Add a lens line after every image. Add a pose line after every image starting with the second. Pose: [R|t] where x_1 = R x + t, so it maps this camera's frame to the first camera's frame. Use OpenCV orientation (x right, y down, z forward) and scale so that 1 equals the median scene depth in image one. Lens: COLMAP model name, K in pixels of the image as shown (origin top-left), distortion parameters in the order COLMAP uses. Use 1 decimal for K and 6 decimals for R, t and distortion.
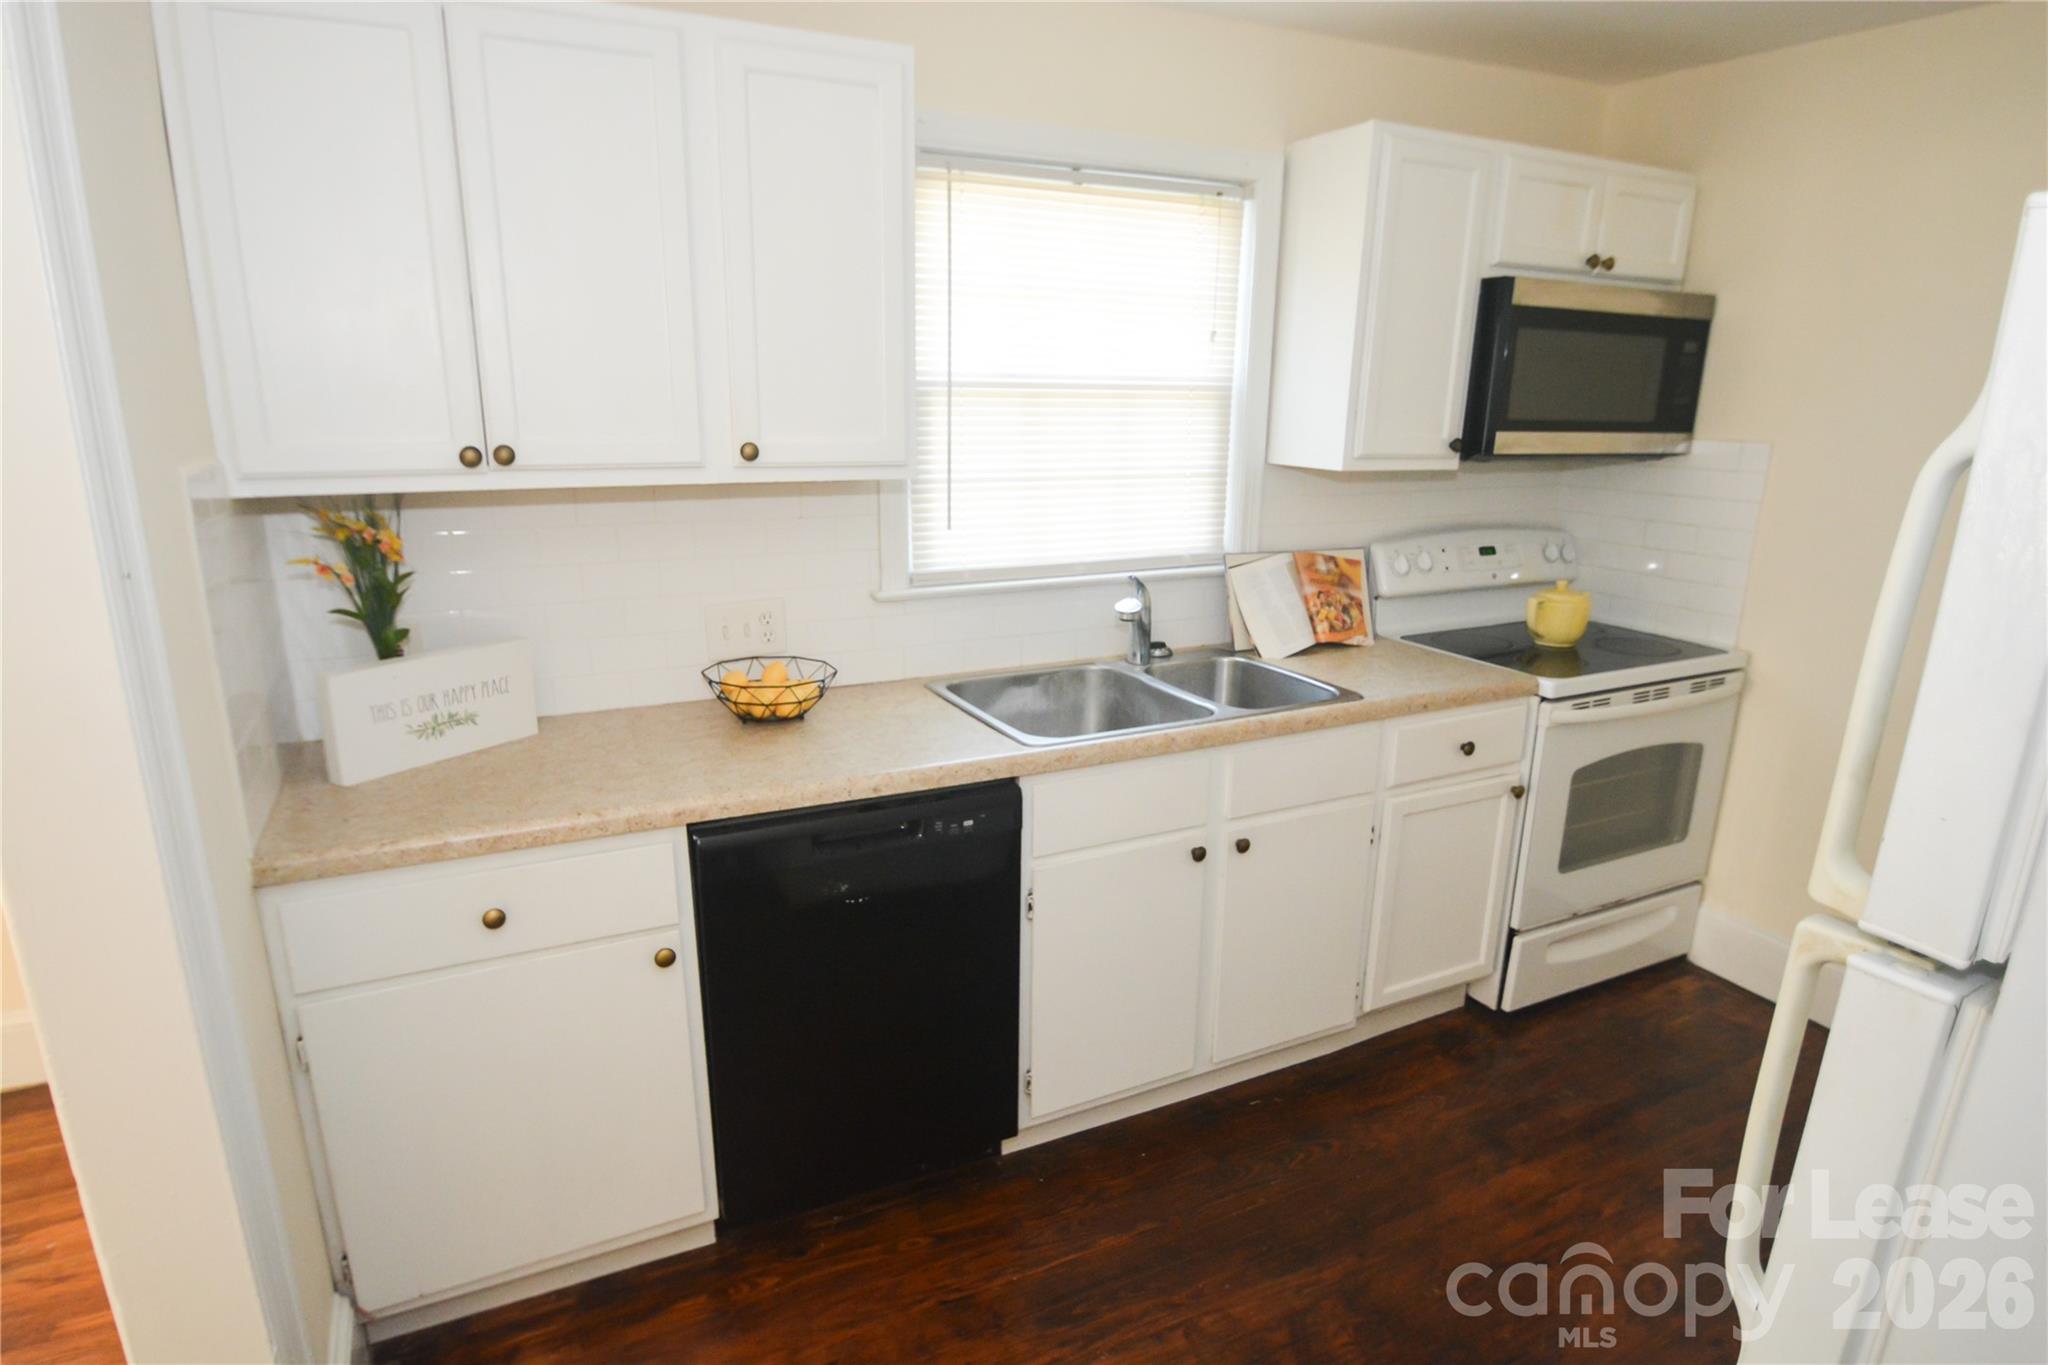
lens RADIAL K [[1128.2, 0, 1014.3], [0, 1128.2, 708.0], [0, 0, 1]] dist [-0.021473, 0.000327]
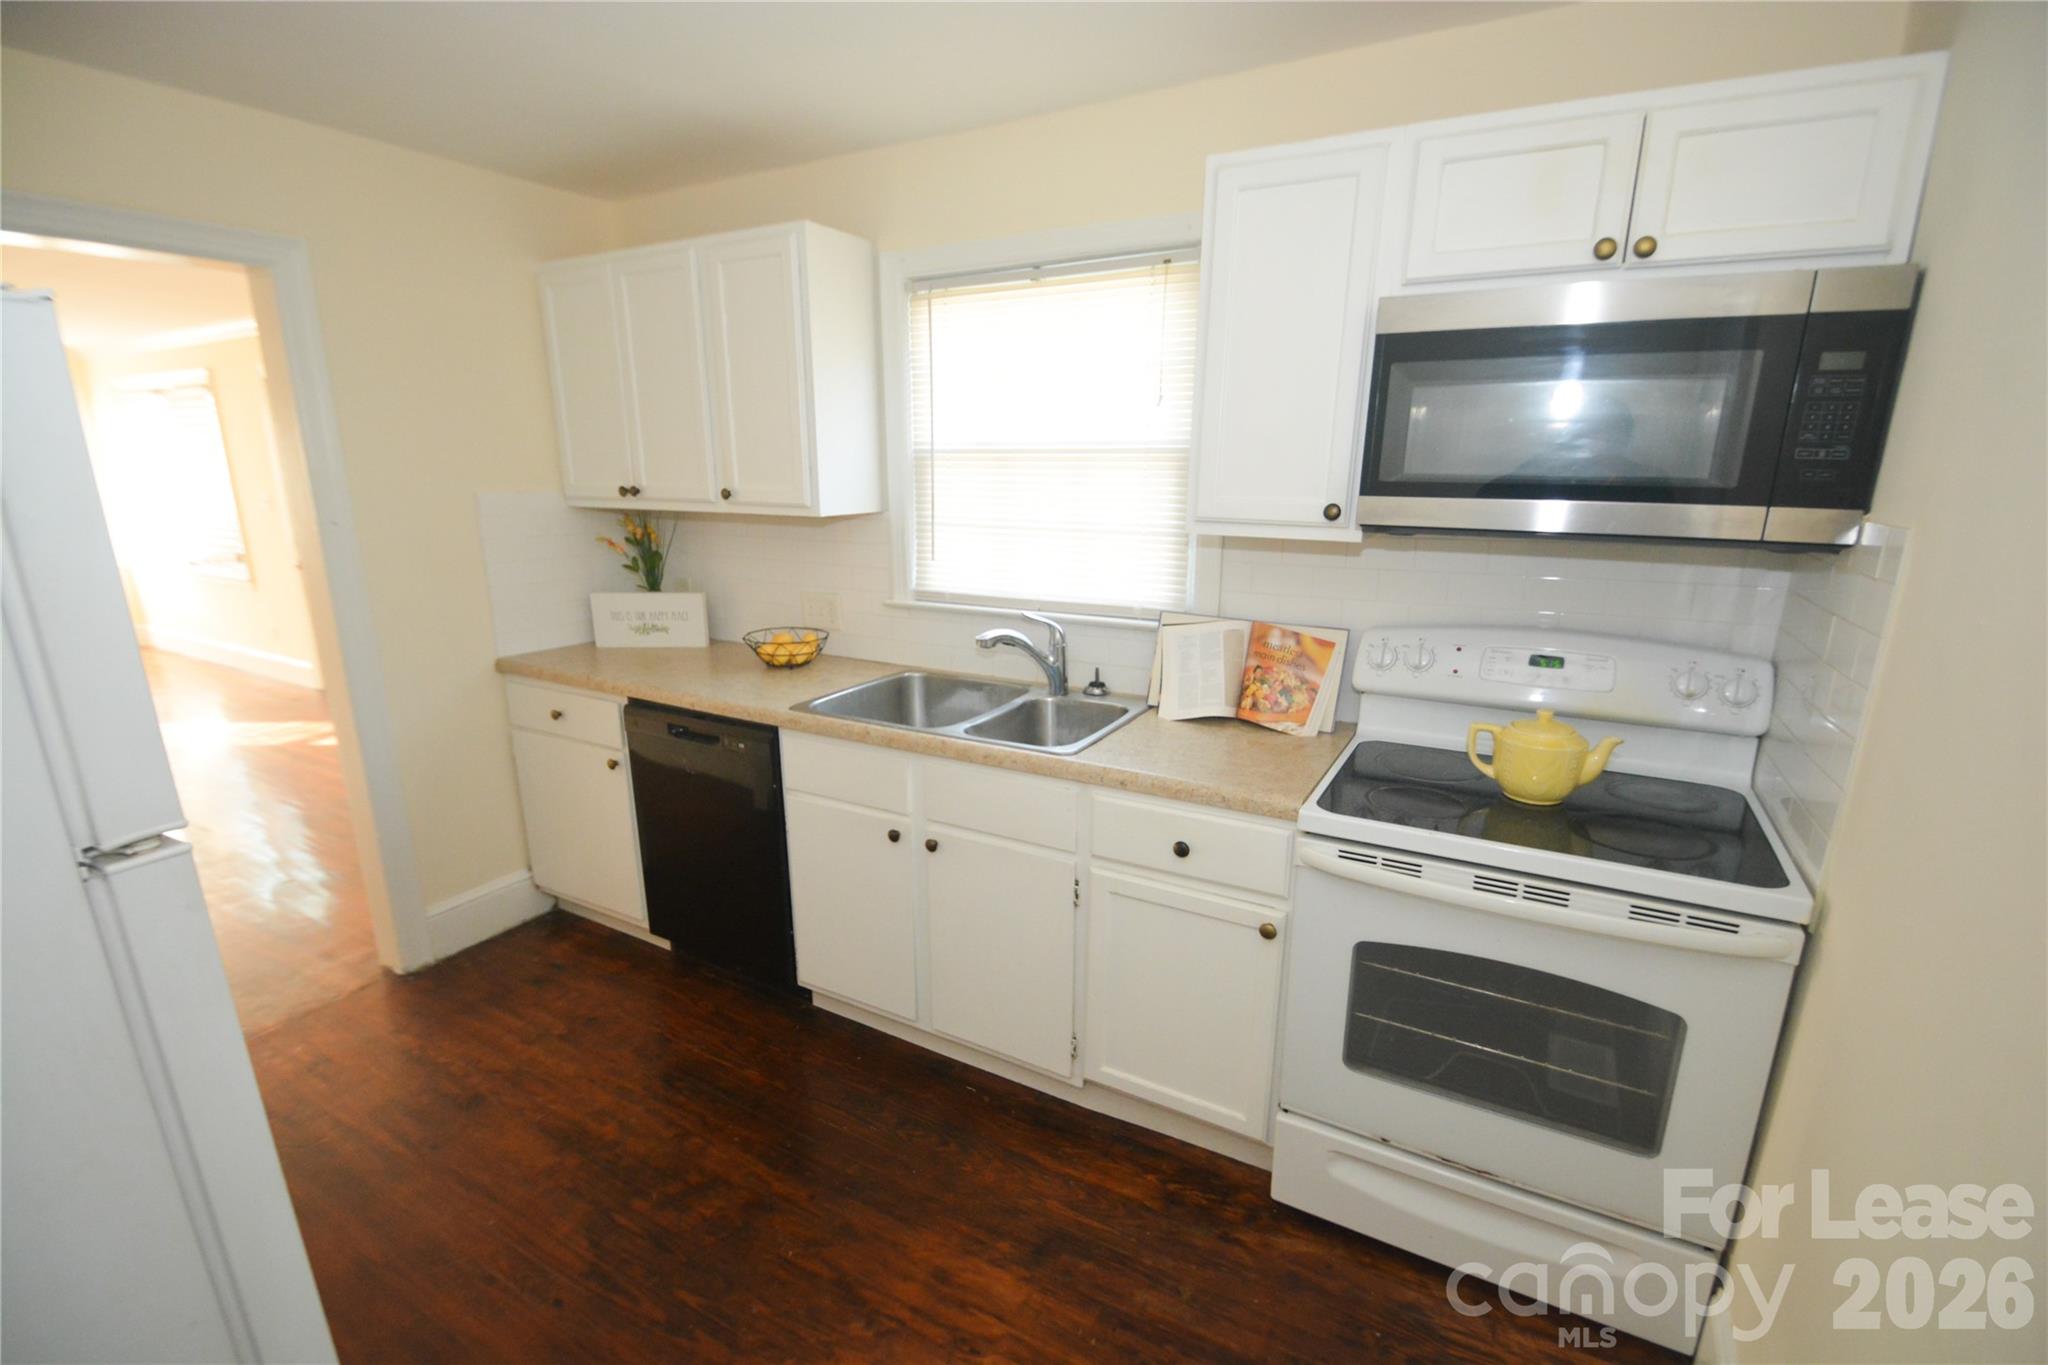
lens RADIAL K [[916.7, 0, 1015.4], [0, 916.7, 707.9], [0, 0, 1]] dist [0.000140, -0.000075]
pose [[0.556596, 0.207175, -0.804537, 0.868030], [-0.220033, 0.970586, 0.097711, -0.111269], [0.801116, 0.122639, 0.585810, 0.444783]]
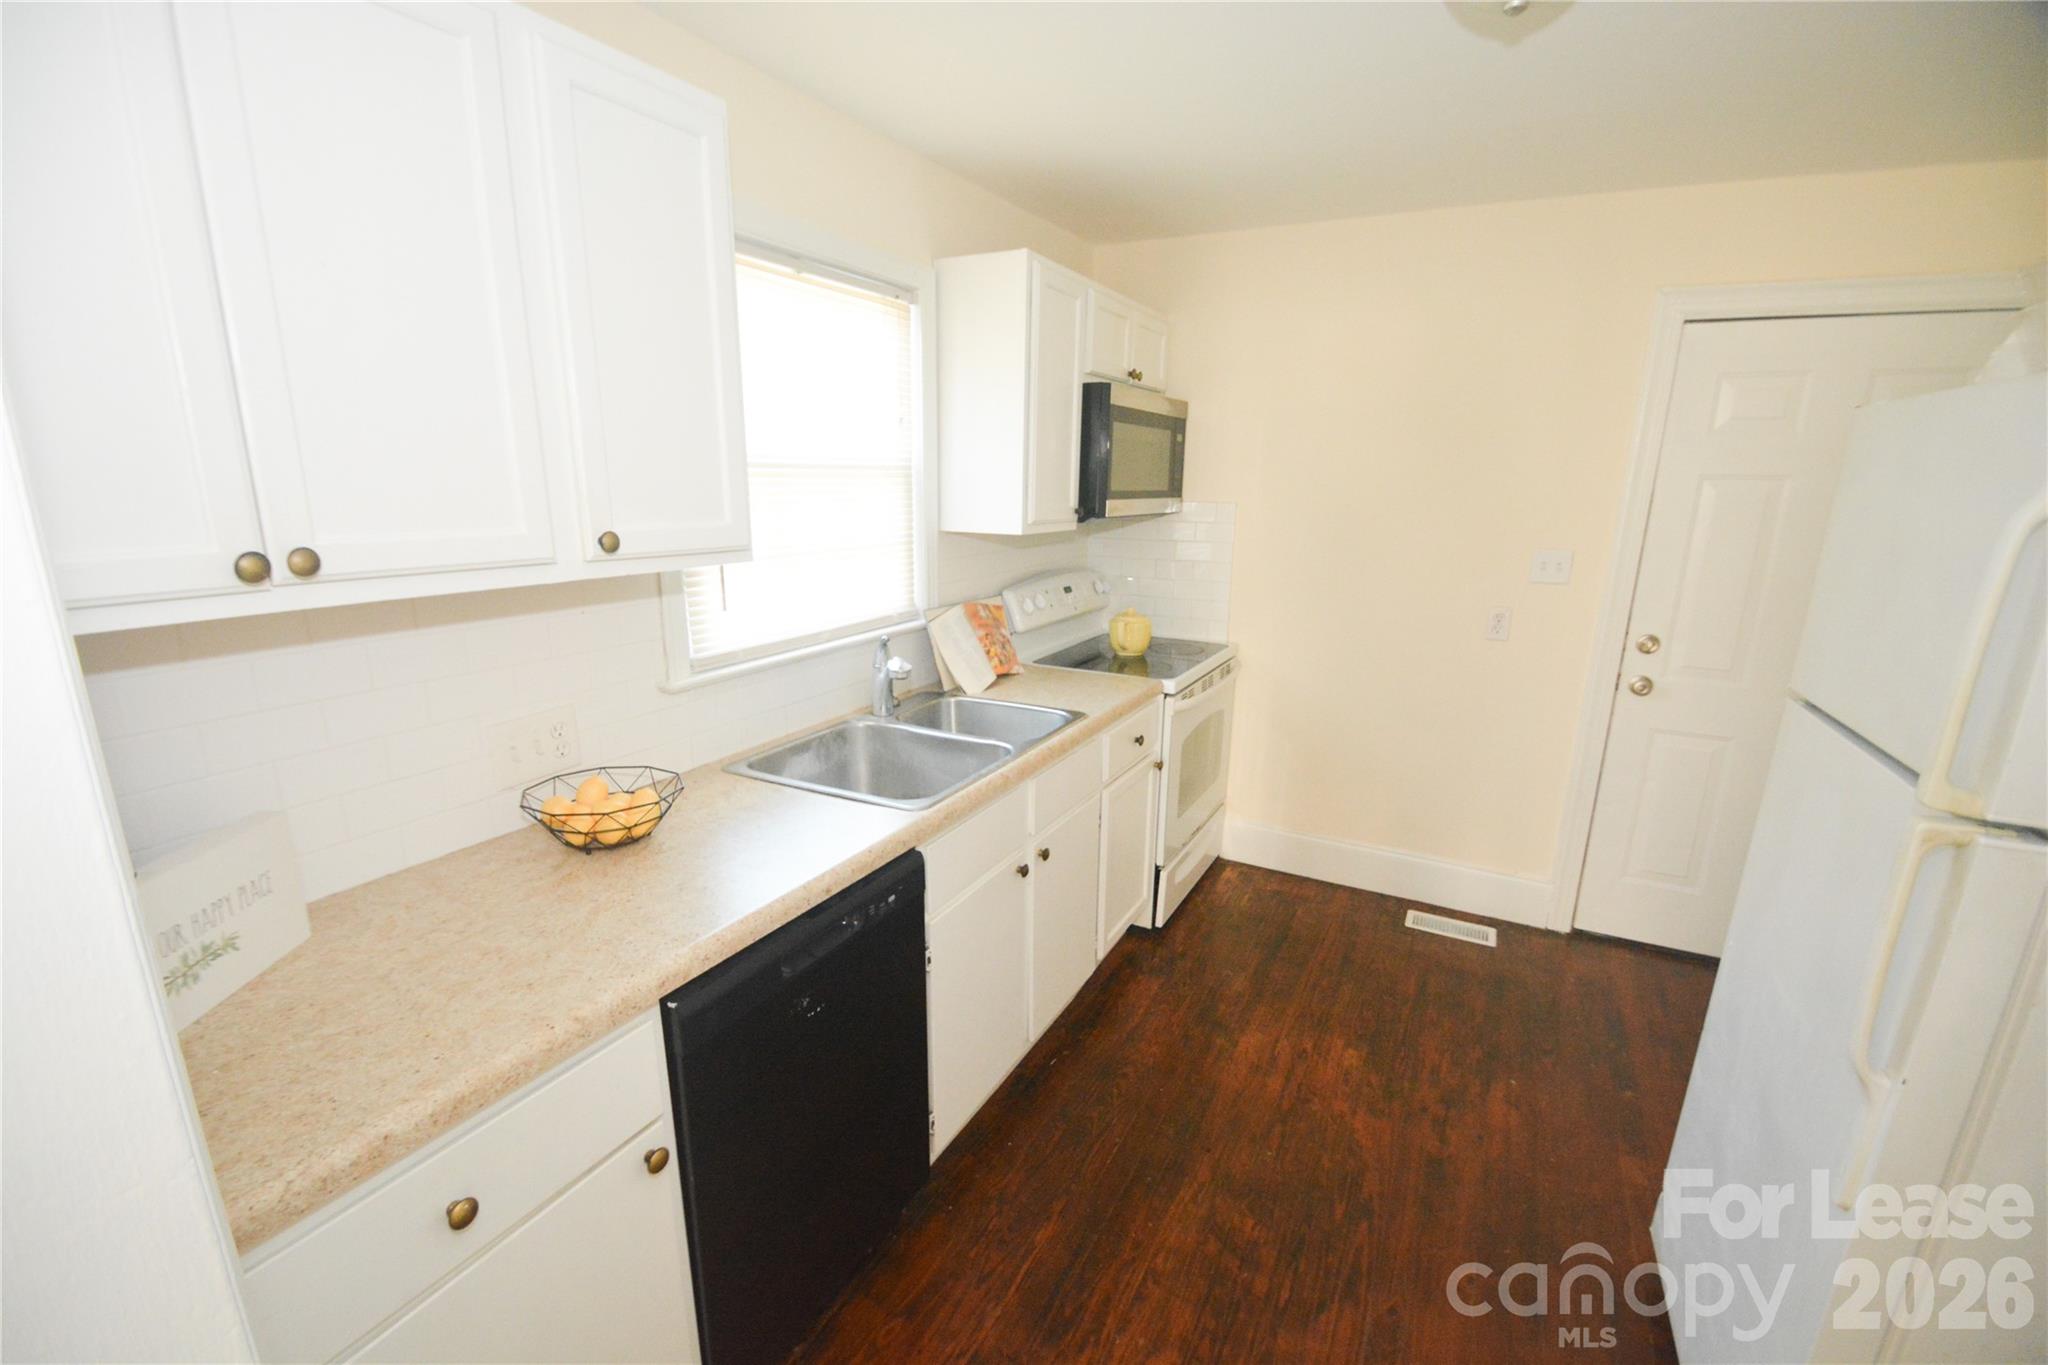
lens RADIAL K [[894.7, 0, 1016.0], [0, 894.7, 708.1], [0, 0, 1]] dist [0.014649, -0.017443]
pose [[0.814953, -0.148440, 0.560194, -0.289249], [0.154733, 0.987282, 0.036509, -0.060673], [-0.558489, 0.056927, 0.827556, 0.204333]]
